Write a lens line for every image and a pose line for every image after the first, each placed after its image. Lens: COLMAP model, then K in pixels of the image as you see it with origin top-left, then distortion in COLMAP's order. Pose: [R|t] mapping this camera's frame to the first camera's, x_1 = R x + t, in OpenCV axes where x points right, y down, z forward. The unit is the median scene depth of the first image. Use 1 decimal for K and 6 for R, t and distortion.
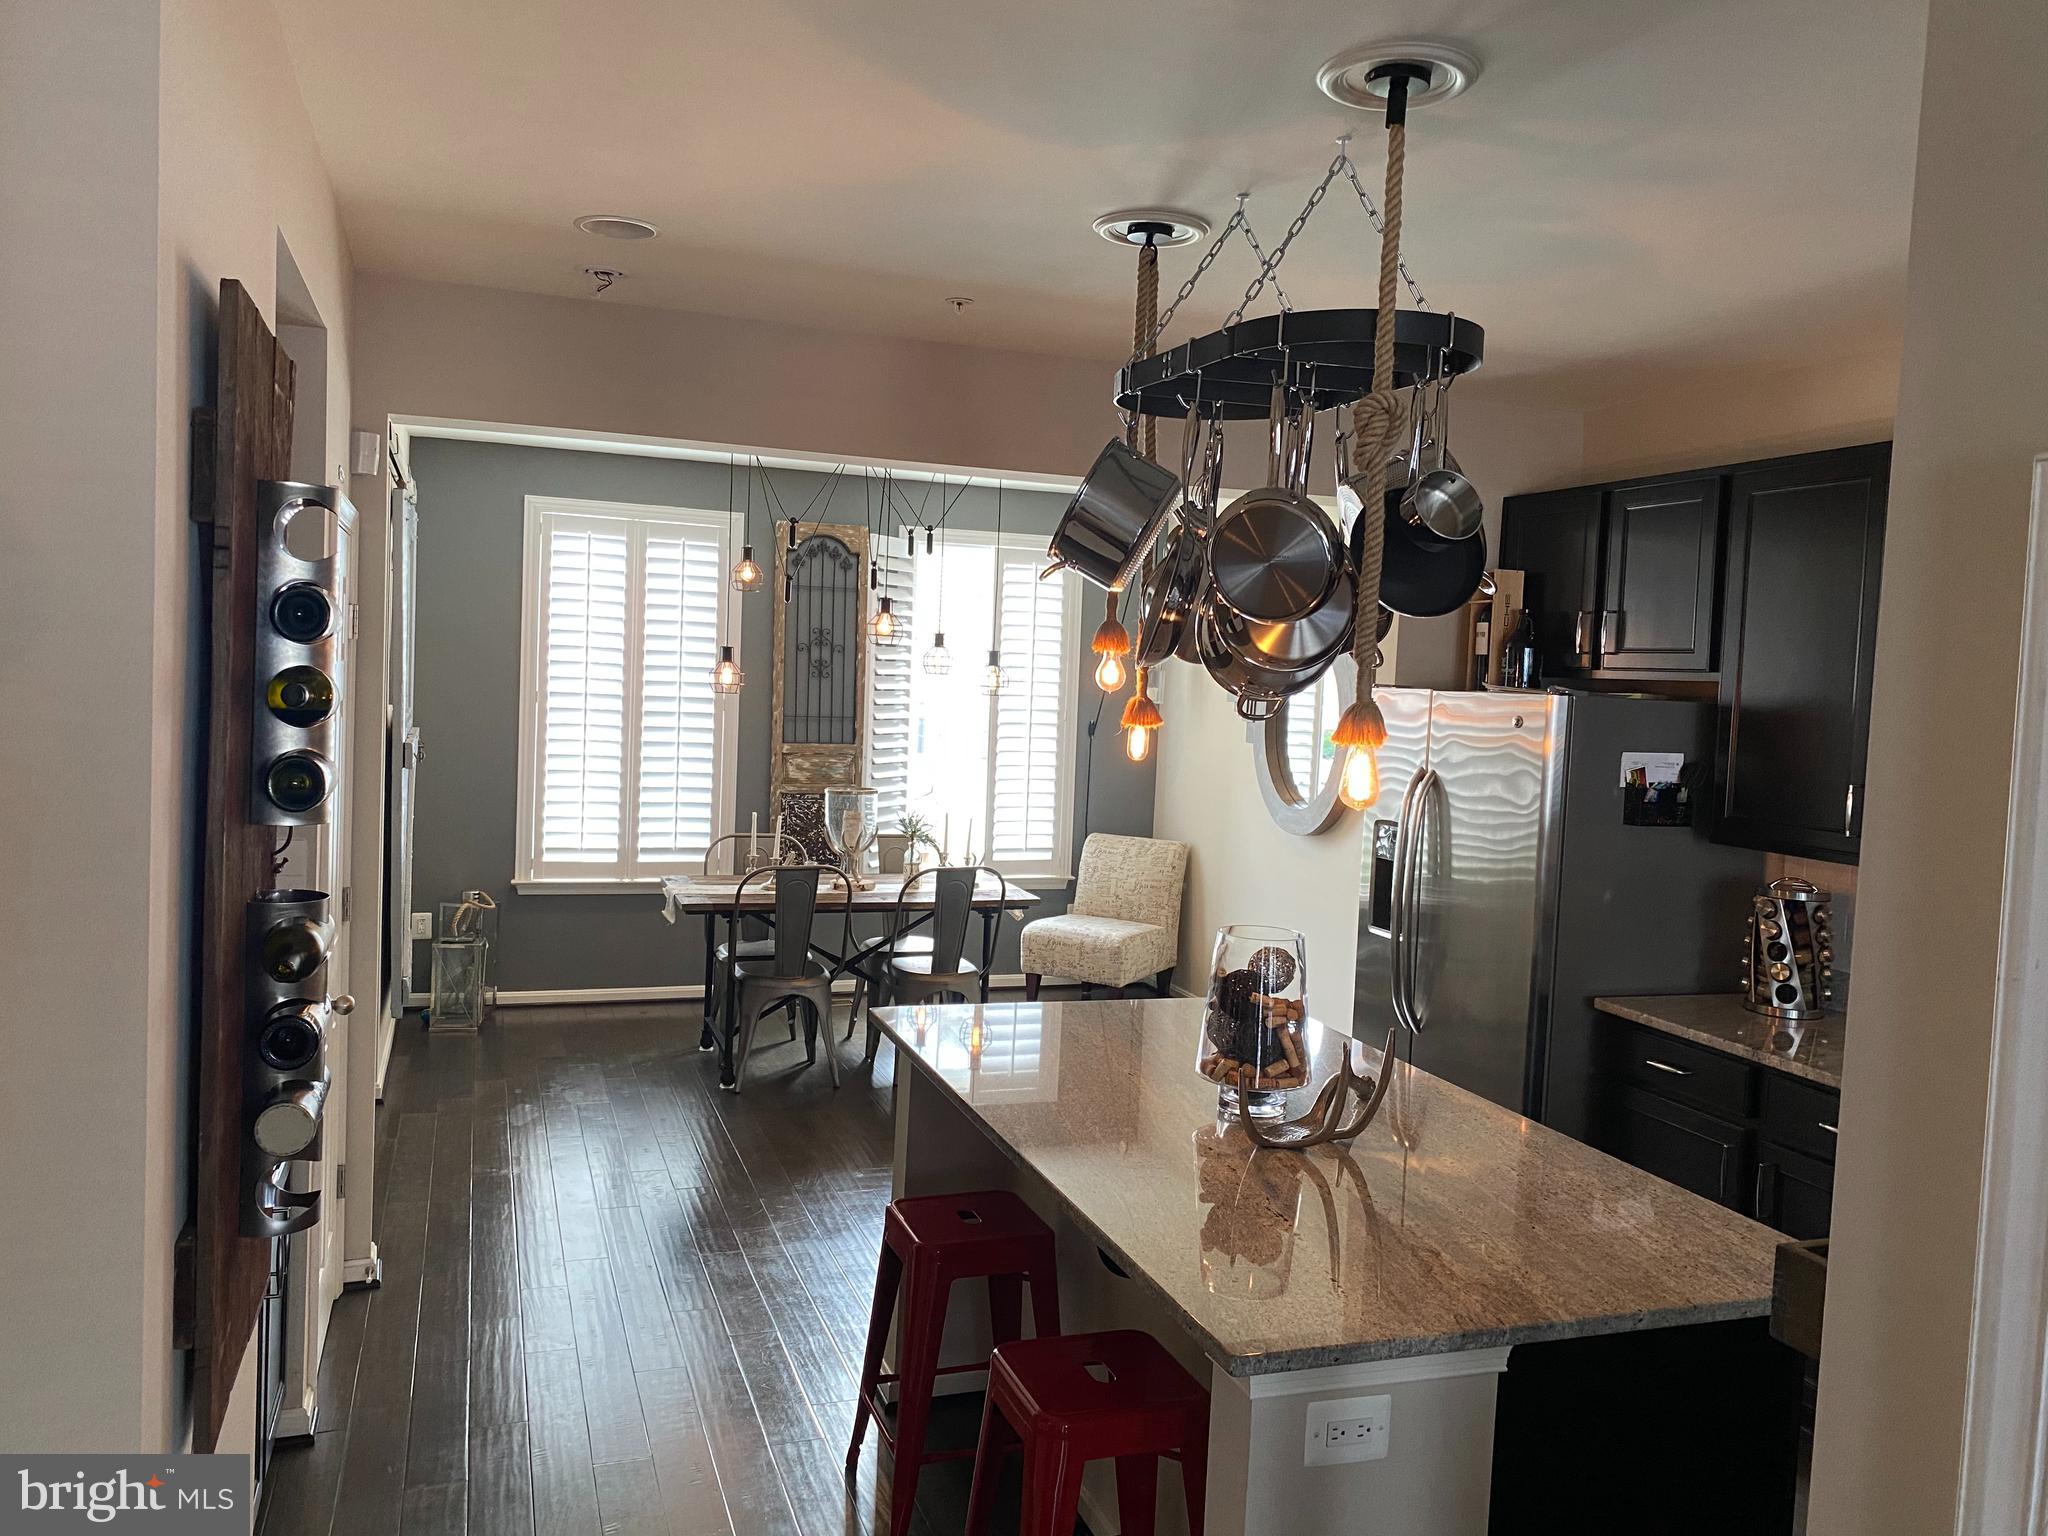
lens RADIAL K [[1580.2, 0, 1064.0], [0, 1580.2, 766.4], [0, 0, 1]] dist [0.065244, -0.002334]
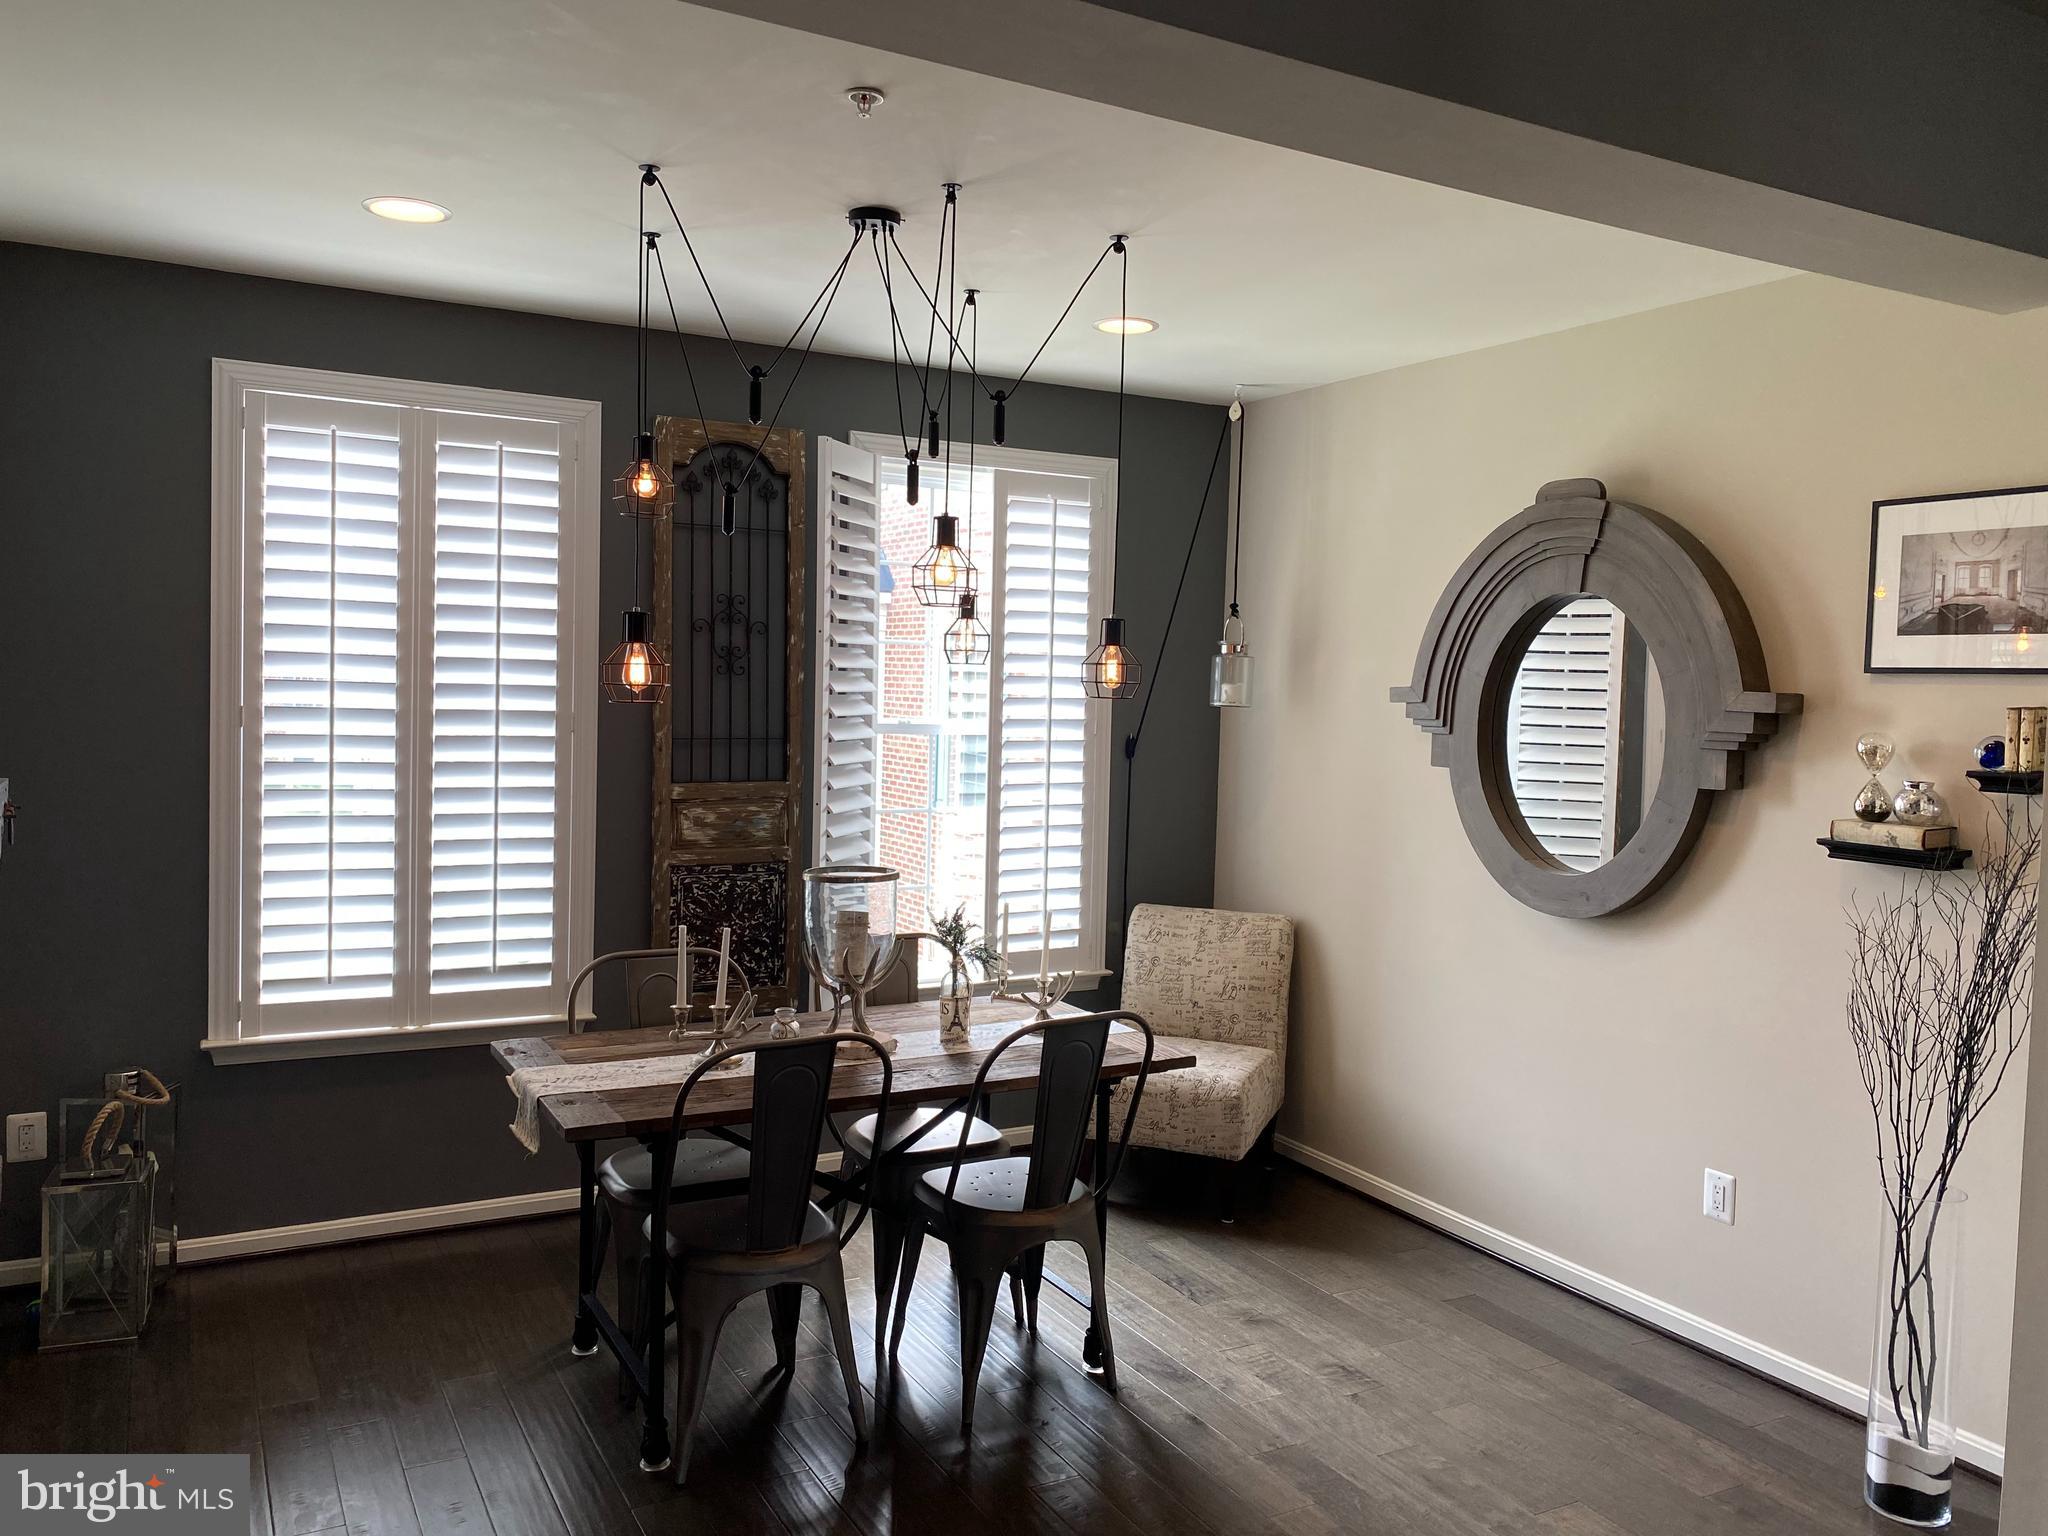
lens RADIAL K [[1556.9, 0, 1021.4], [0, 1556.9, 752.7], [0, 0, 1]] dist [0.034646, -0.010099]
pose [[0.988463, -0.024649, 0.149446, -0.134755], [0.026300, 0.999613, -0.009080, -0.017587], [-0.149165, 0.012906, 0.988728, 0.389012]]
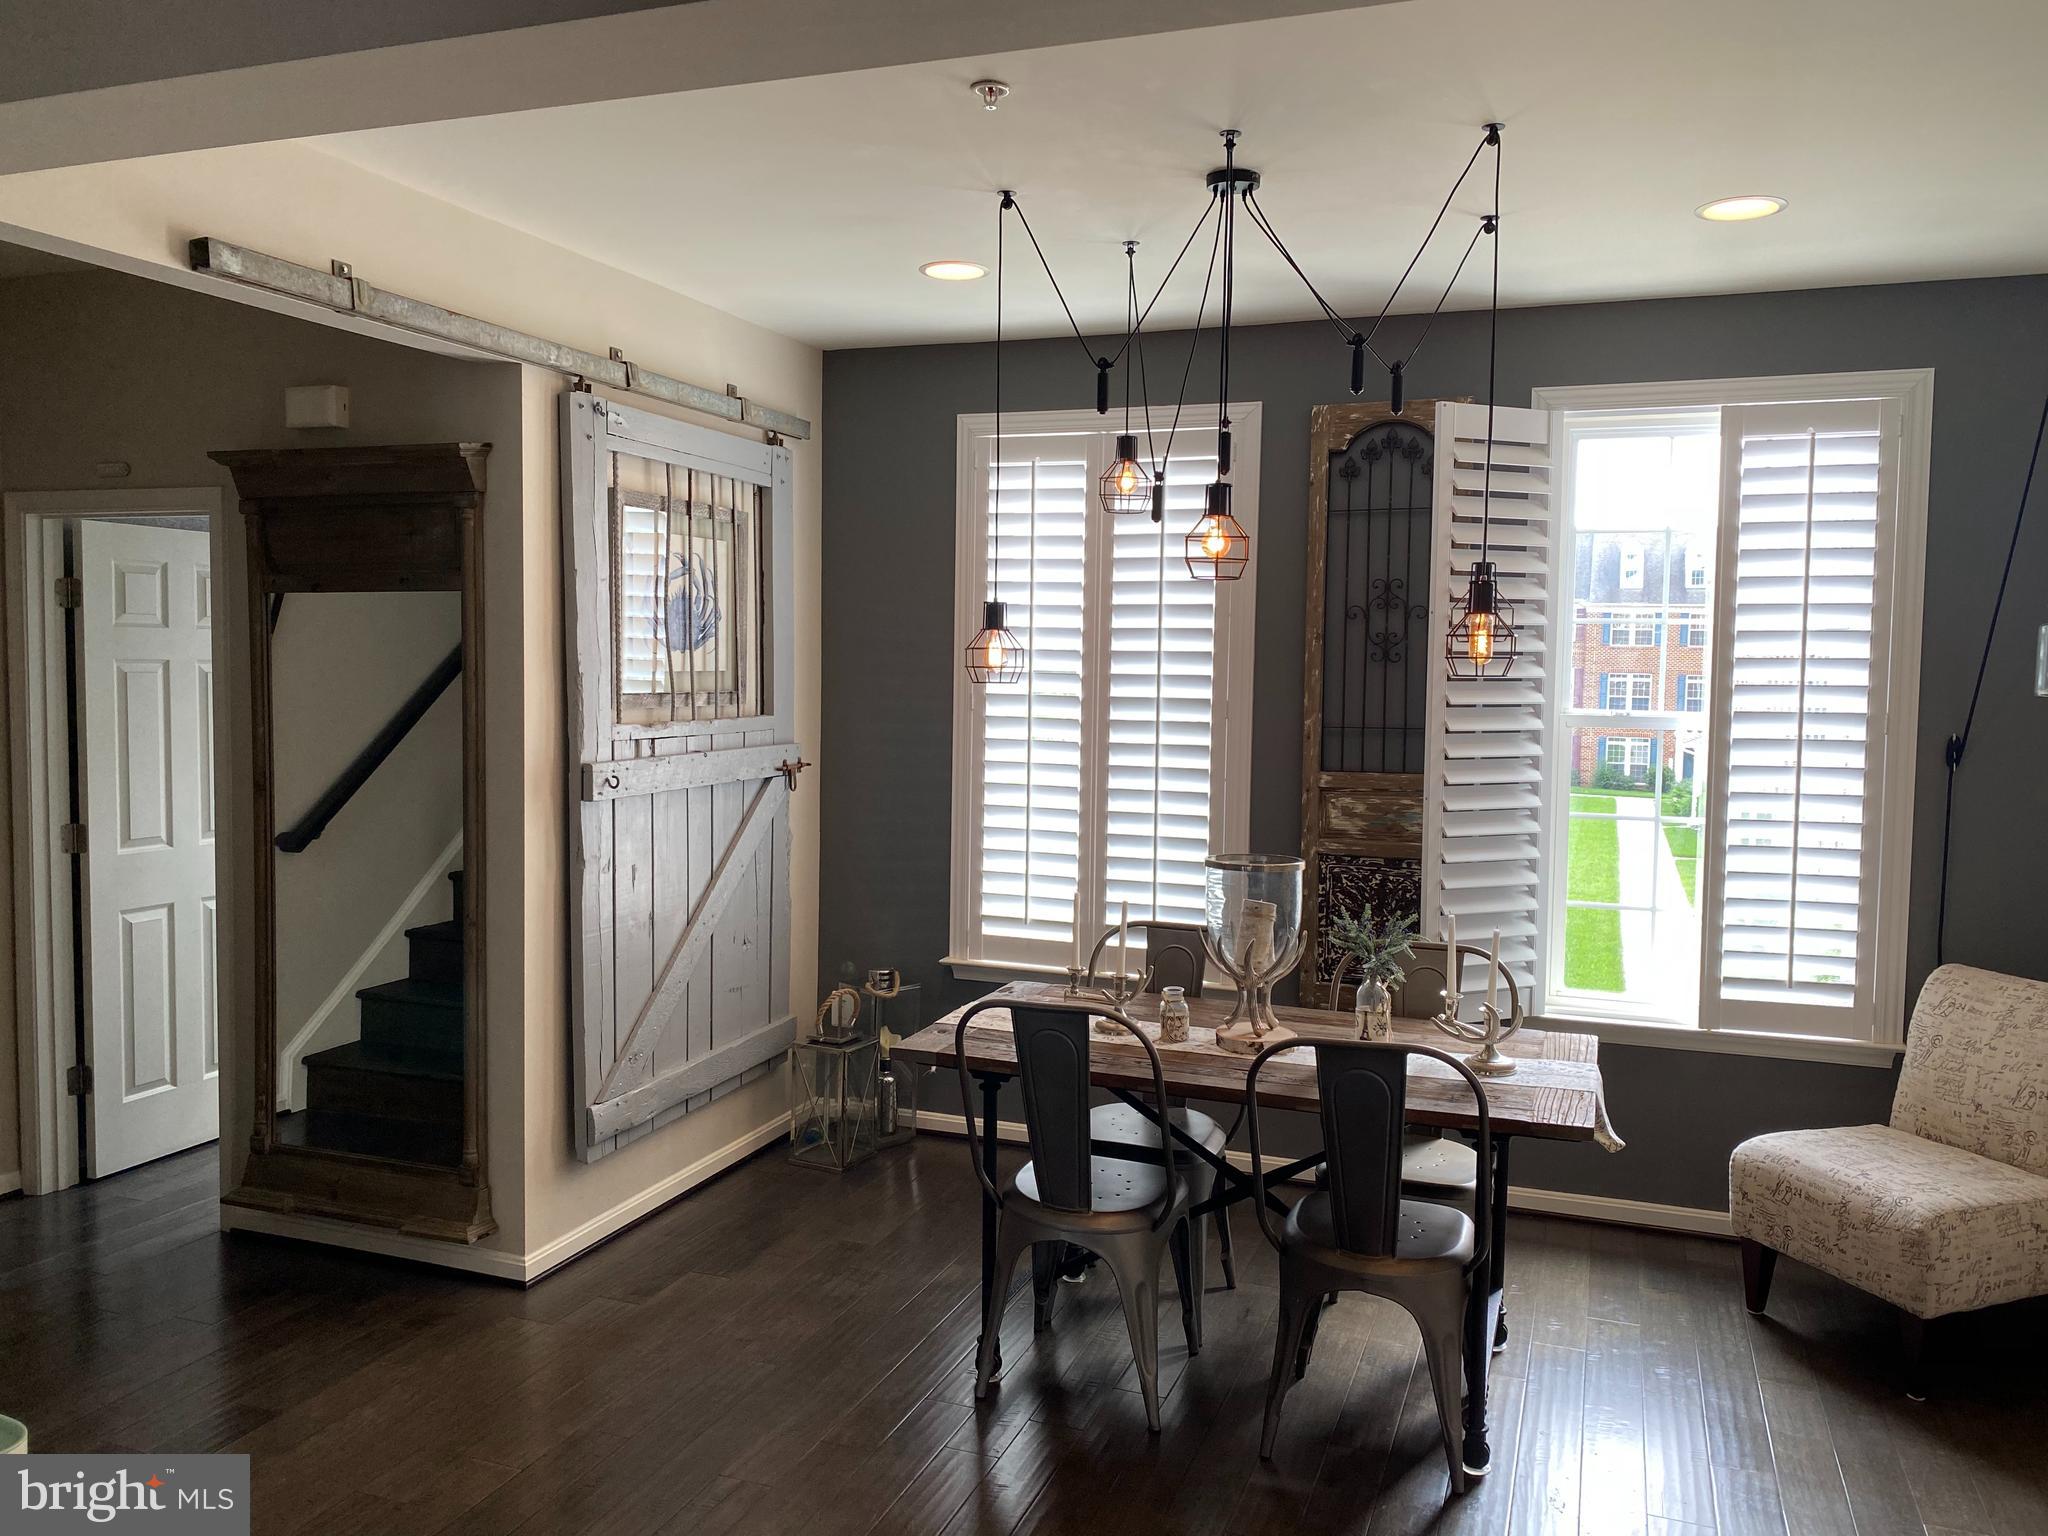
lens RADIAL K [[1566.3, 0, 1024.0], [0, 1566.3, 768.0], [0, 0, 1]] dist [0.106126, -0.141107]
pose [[0.758444, 0.012229, -0.651624, 0.131529], [-0.023662, 0.999681, -0.008780, -0.008035], [0.651309, 0.022078, 0.758492, 0.466920]]
